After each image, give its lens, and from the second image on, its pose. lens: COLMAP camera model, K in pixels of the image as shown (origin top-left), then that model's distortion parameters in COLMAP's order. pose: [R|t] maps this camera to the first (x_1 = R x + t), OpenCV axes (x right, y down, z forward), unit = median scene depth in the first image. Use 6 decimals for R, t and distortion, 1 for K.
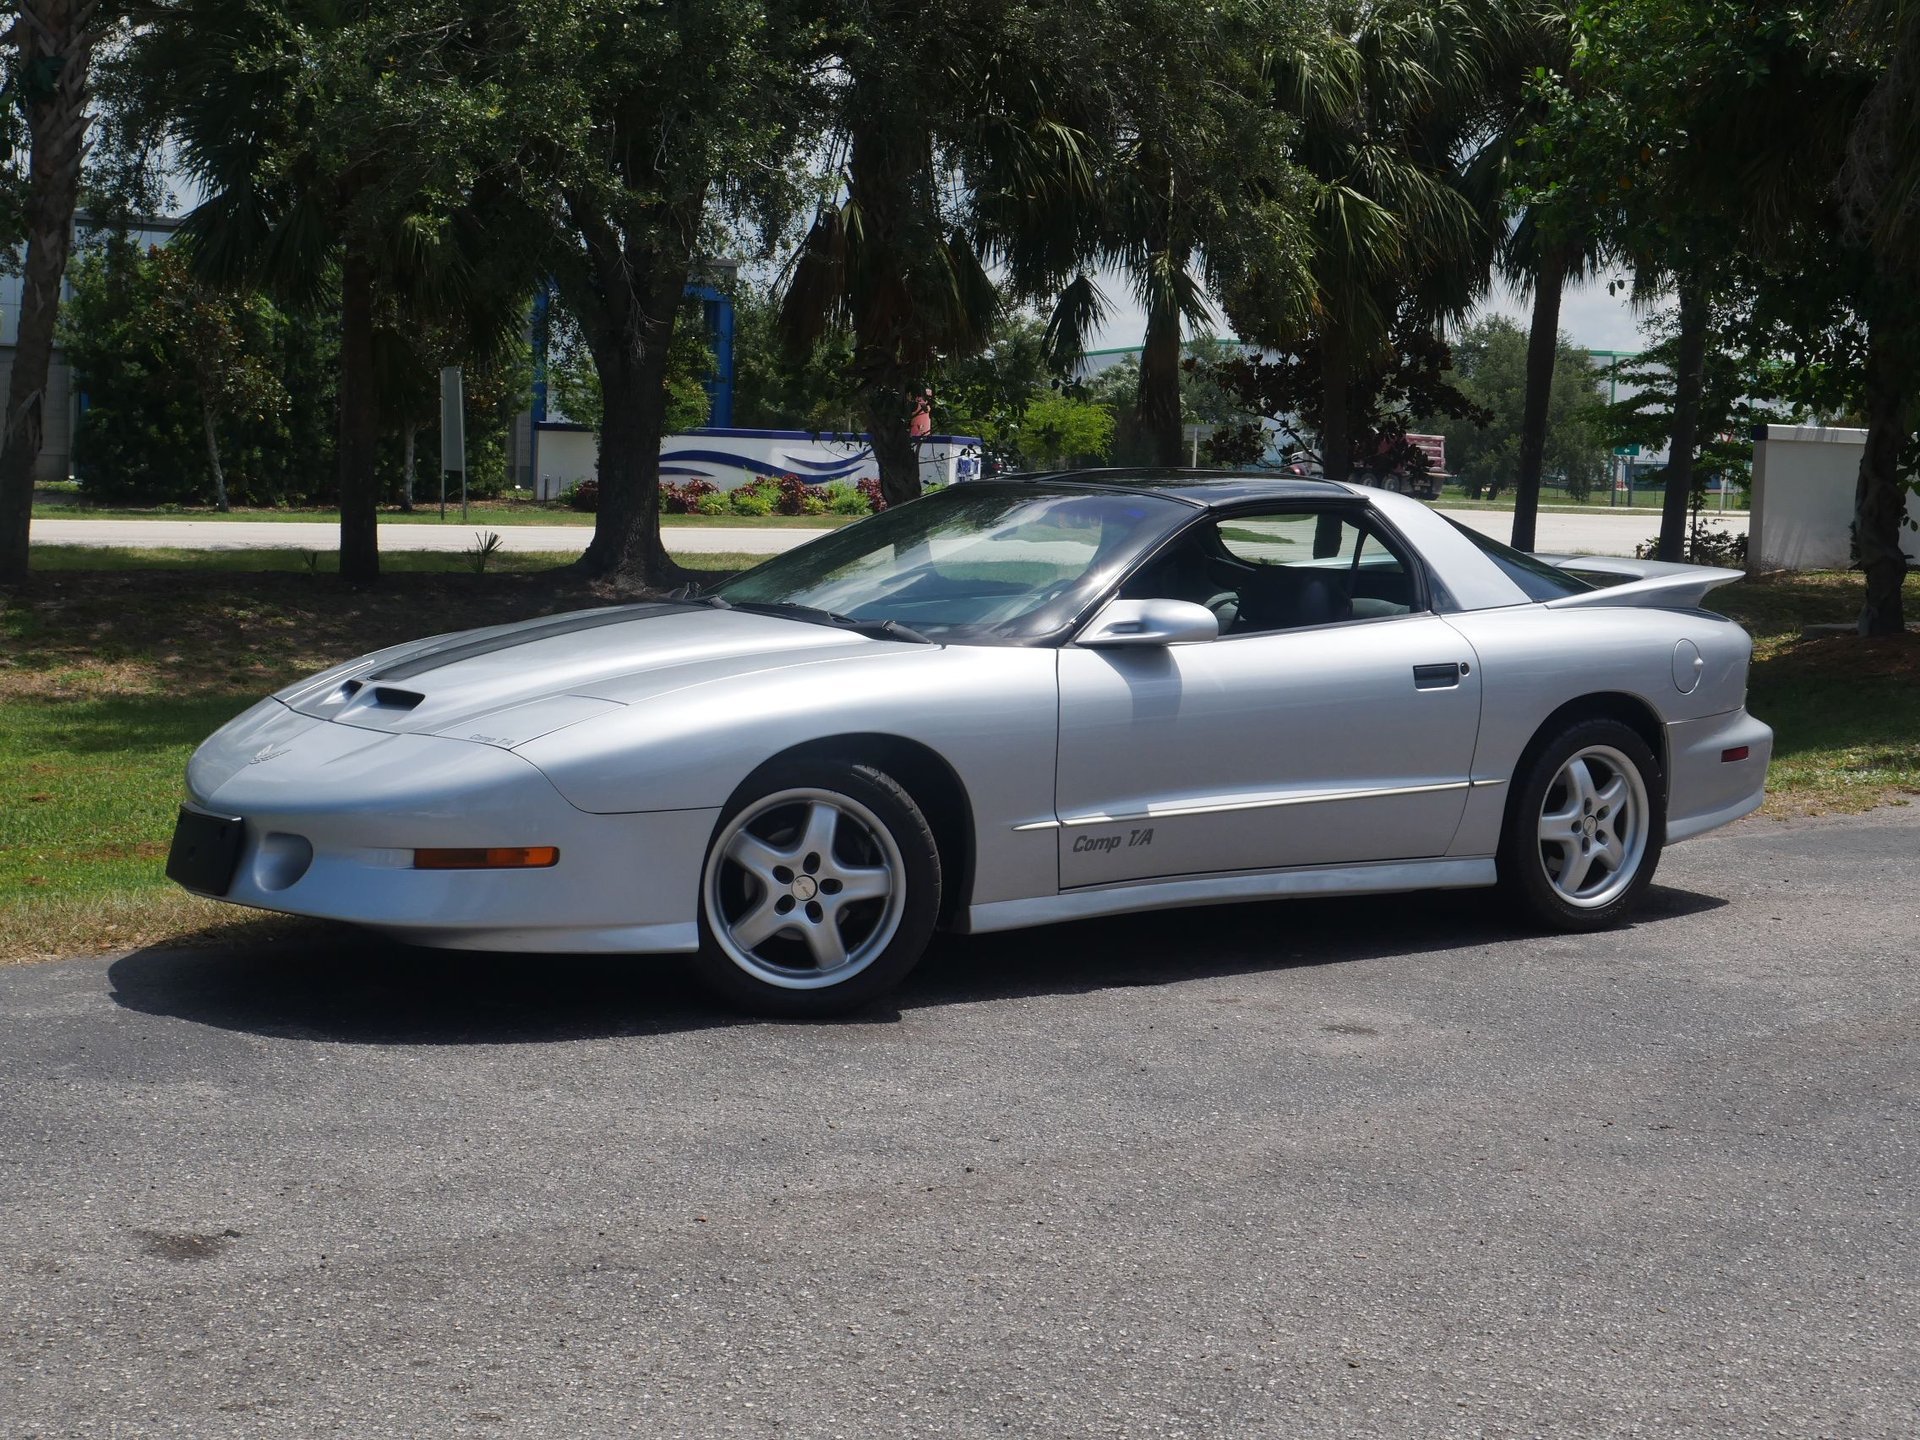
lens RADIAL K [[2767.1, 0, 958.3], [0, 2767.1, 722.6], [0, 0, 1]] dist [-0.012318, 0.004796]
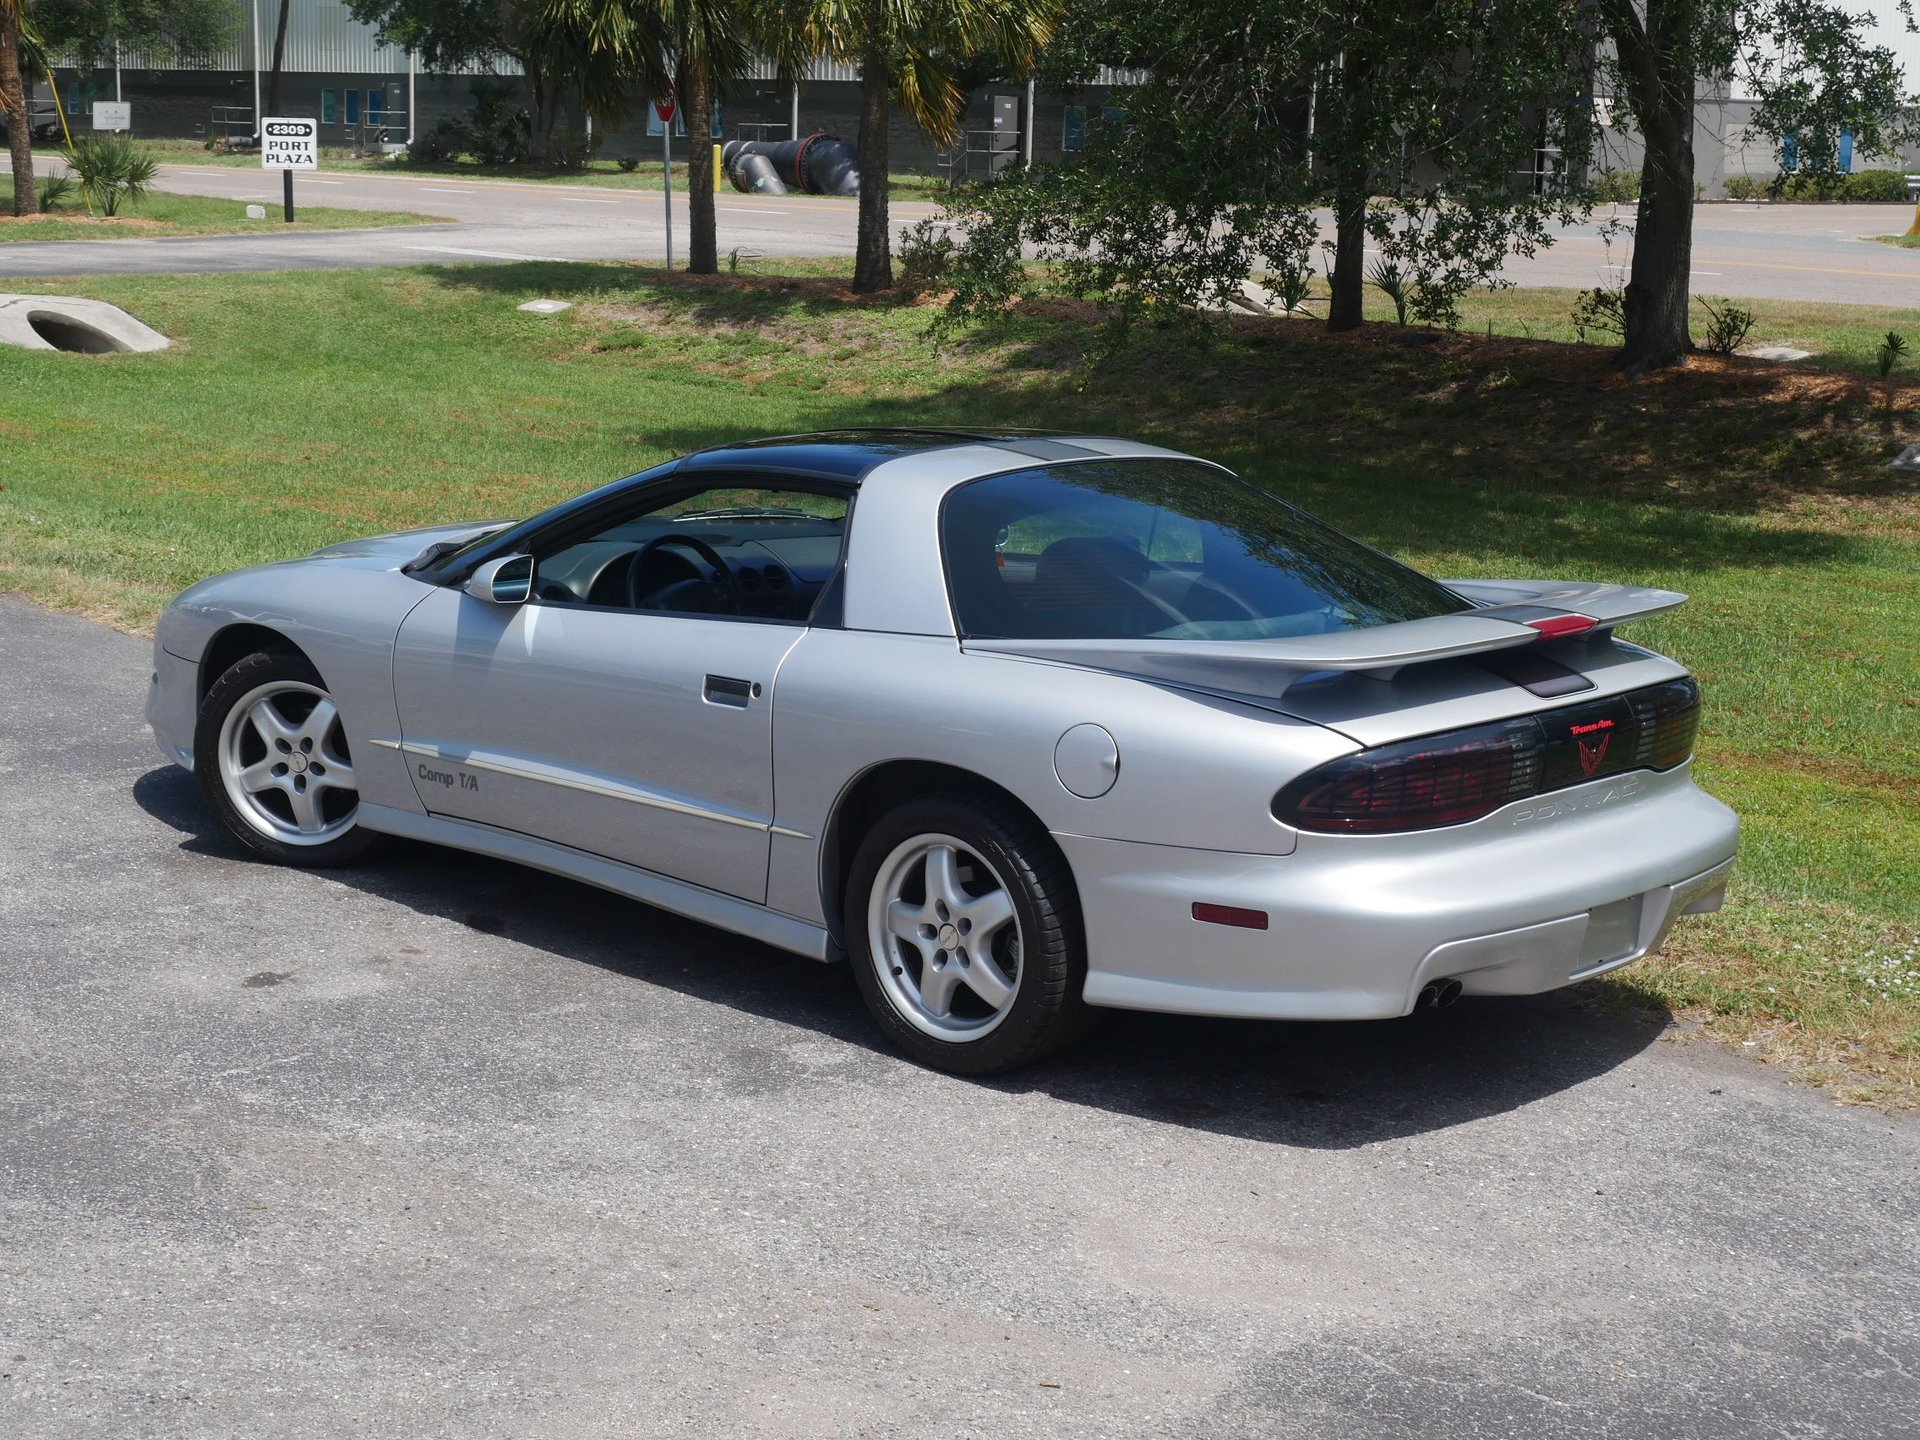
lens RADIAL K [[3023.5, 0, 954.4], [0, 3023.5, 722.1], [0, 0, 1]] dist [0.006168, -0.043003]
pose [[0.196302, 0.173046, -0.965153, 1.059894], [-0.111395, 0.981867, 0.153387, -0.155367], [0.974195, 0.077404, 0.212019, 0.836150]]
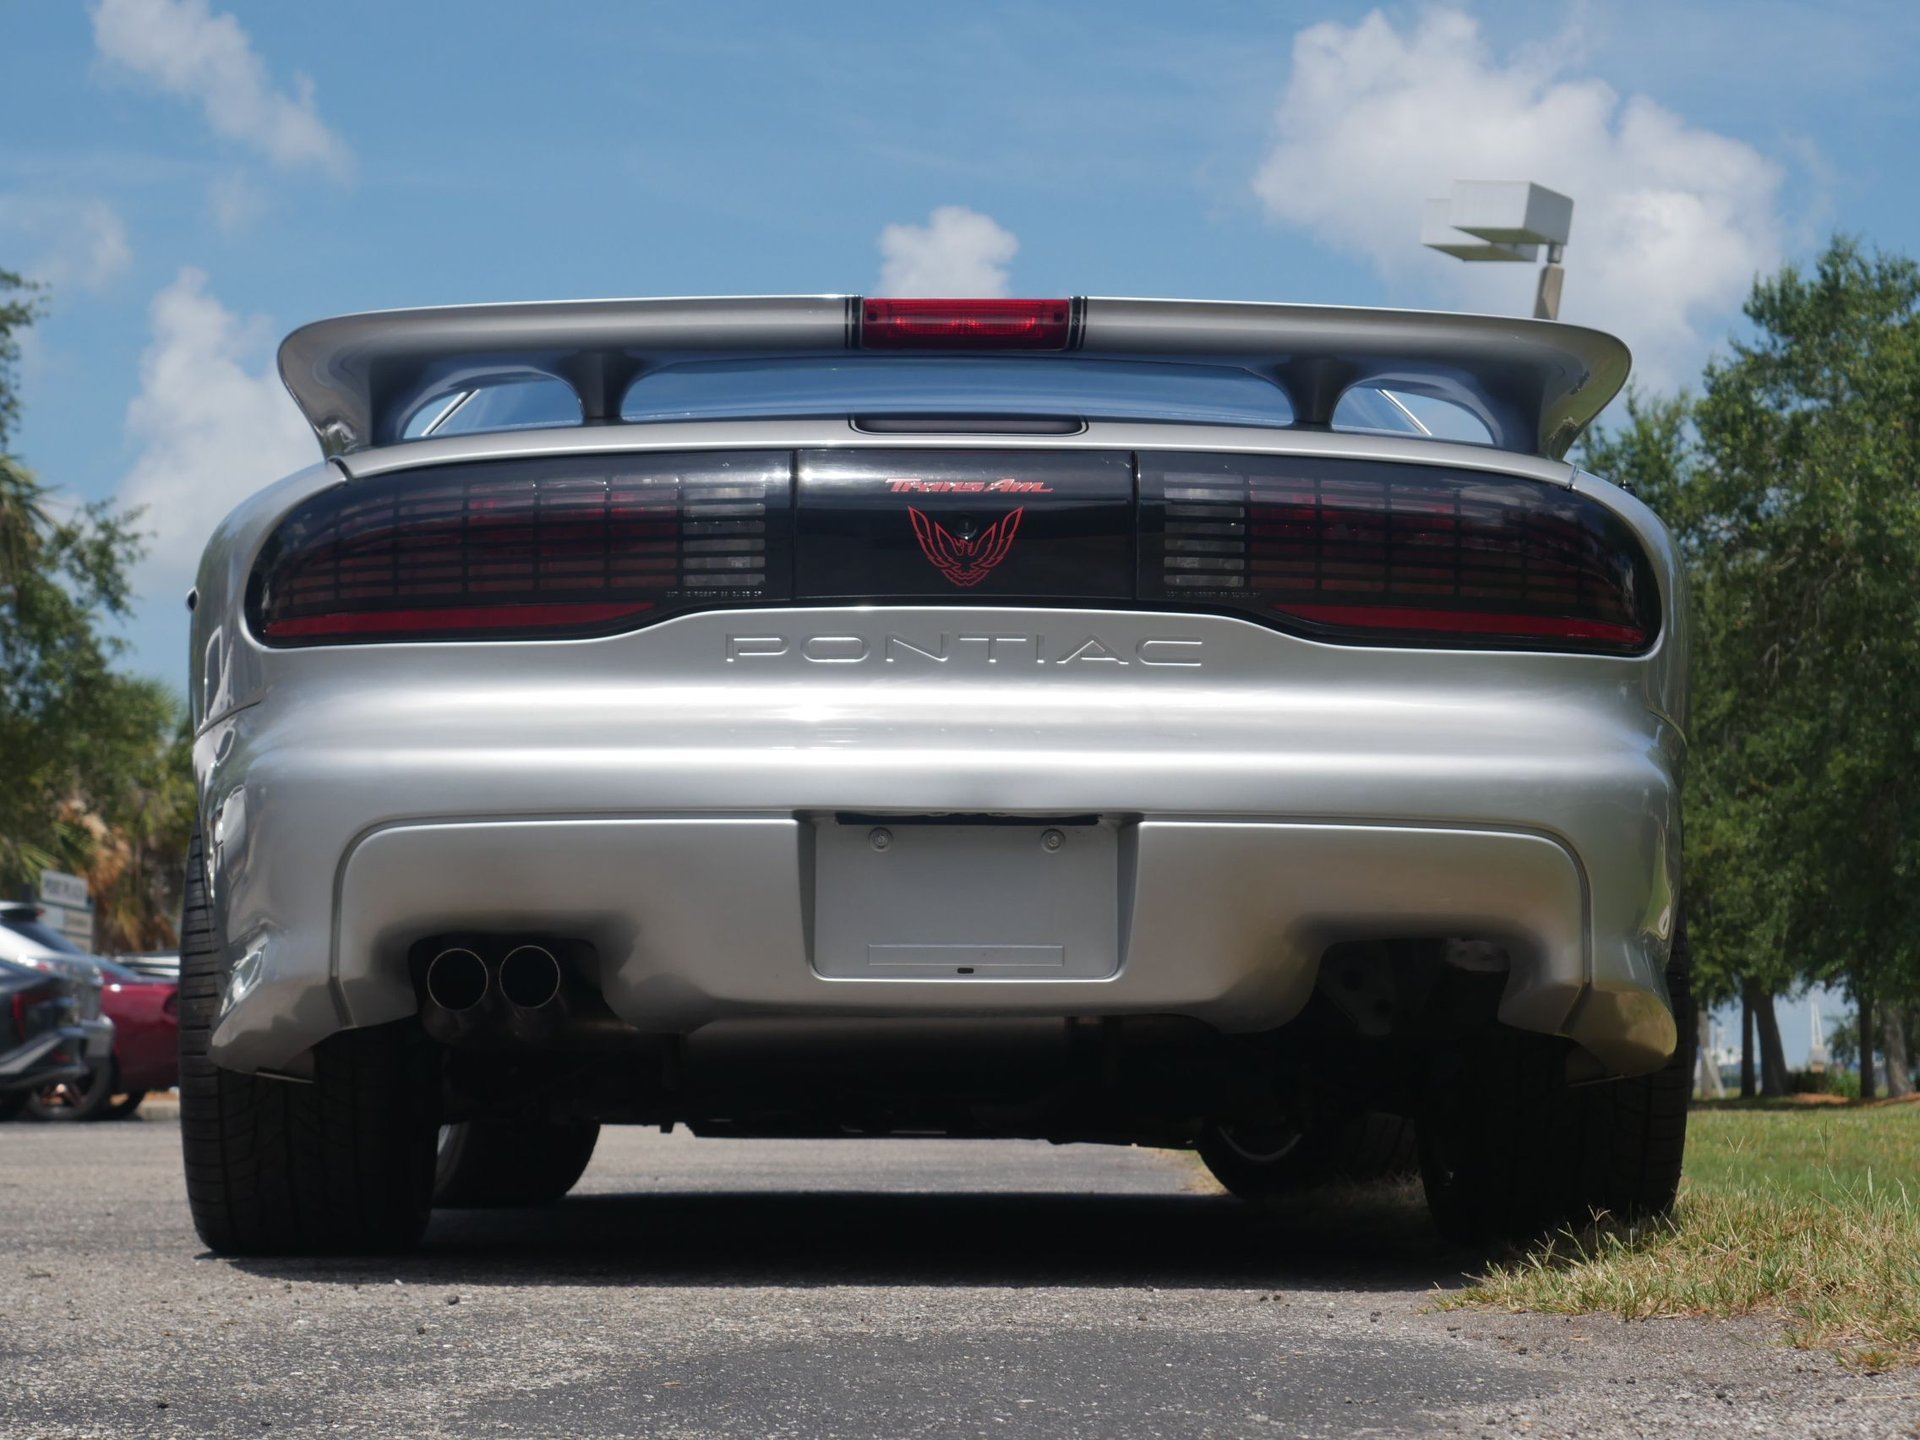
lens RADIAL K [[4544.7, 0, 953.7], [0, 4544.7, 715.1], [0, 0, 1]] dist [0.144369, 0.368988]
pose [[-0.561147, -0.093744, -0.822391, 0.785469], [-0.087887, 0.994697, -0.053416, 0.020294], [0.823037, 0.042303, -0.566410, 1.540447]]
